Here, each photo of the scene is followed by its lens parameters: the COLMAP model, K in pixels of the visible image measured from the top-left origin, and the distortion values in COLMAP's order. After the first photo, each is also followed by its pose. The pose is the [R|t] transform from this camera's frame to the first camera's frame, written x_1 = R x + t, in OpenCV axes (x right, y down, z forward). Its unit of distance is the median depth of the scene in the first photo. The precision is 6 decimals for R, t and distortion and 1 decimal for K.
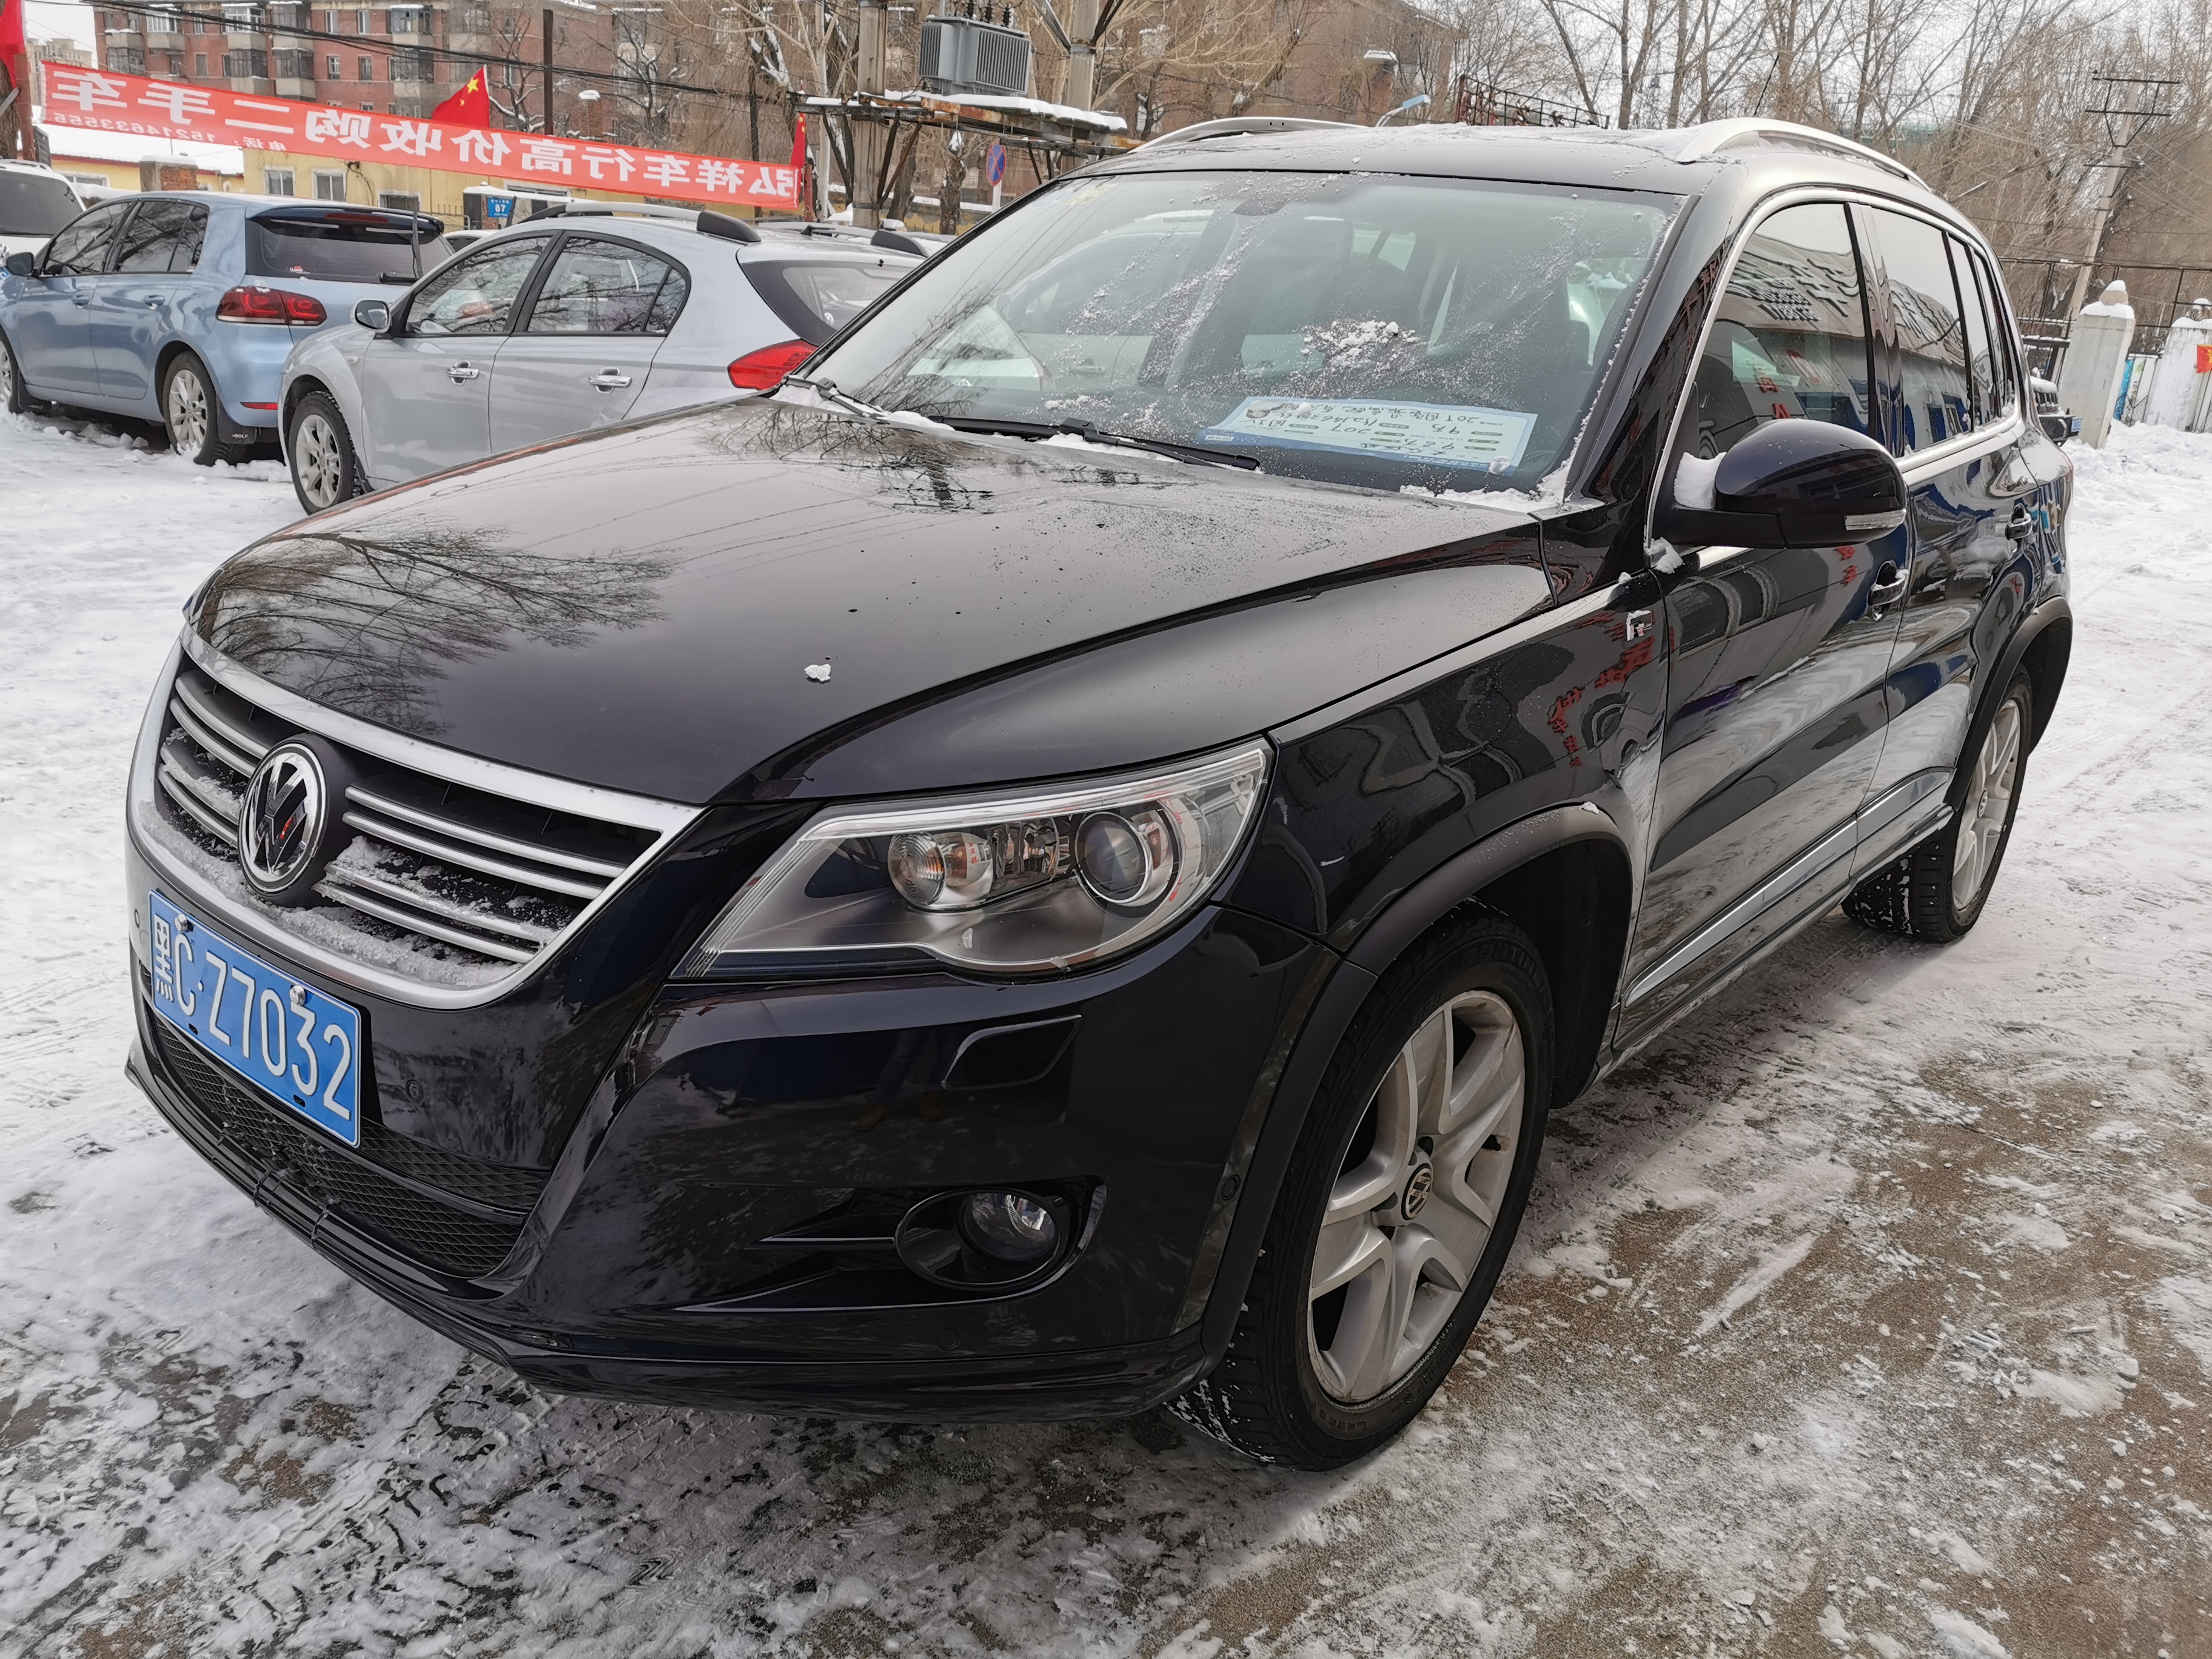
lens RADIAL K [[1690.0, 0, 1120.2], [0, 1690.0, 840.5], [0, 0, 1]] dist [0.054794, -0.070397]
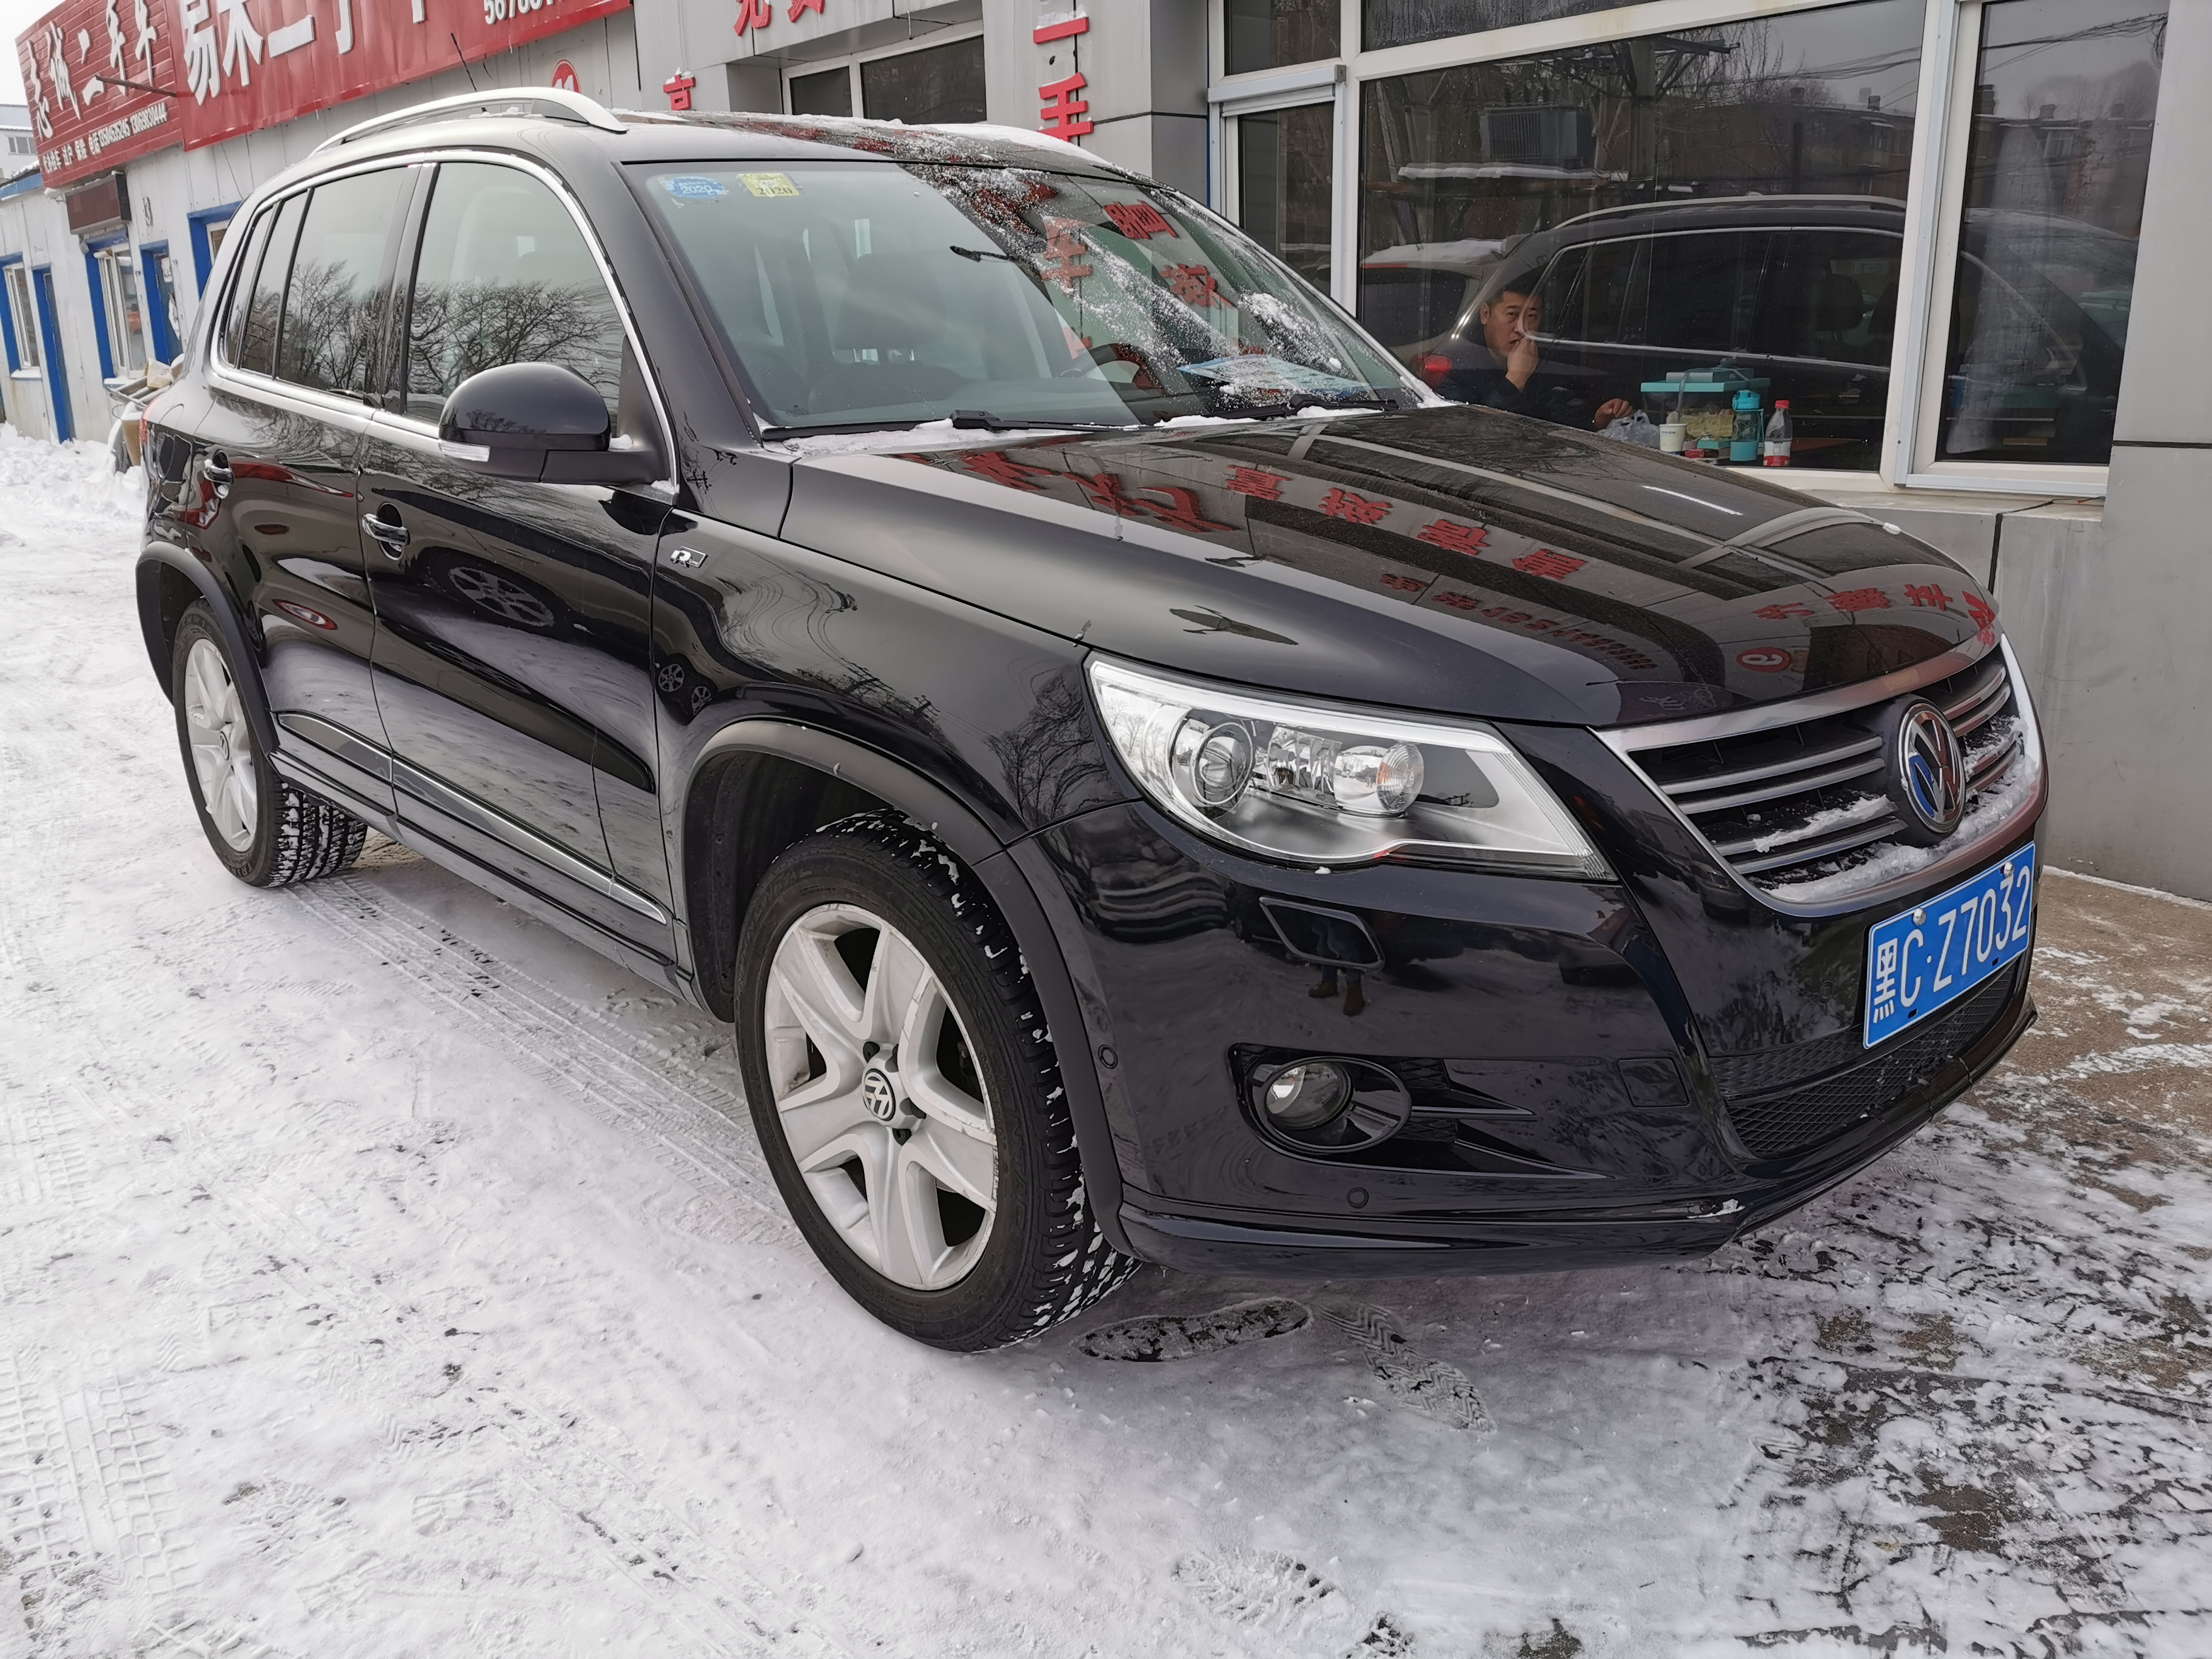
lens RADIAL K [[1690.0, 0, 1091.8], [0, 1690.0, 853.4], [0, 0, 1]] dist [0.054794, -0.070397]
pose [[0.148946, -0.367251, 0.918119, -1.547684], [0.334174, 0.892544, 0.302809, -0.466490], [-0.930668, 0.261709, 0.255666, 1.173876]]
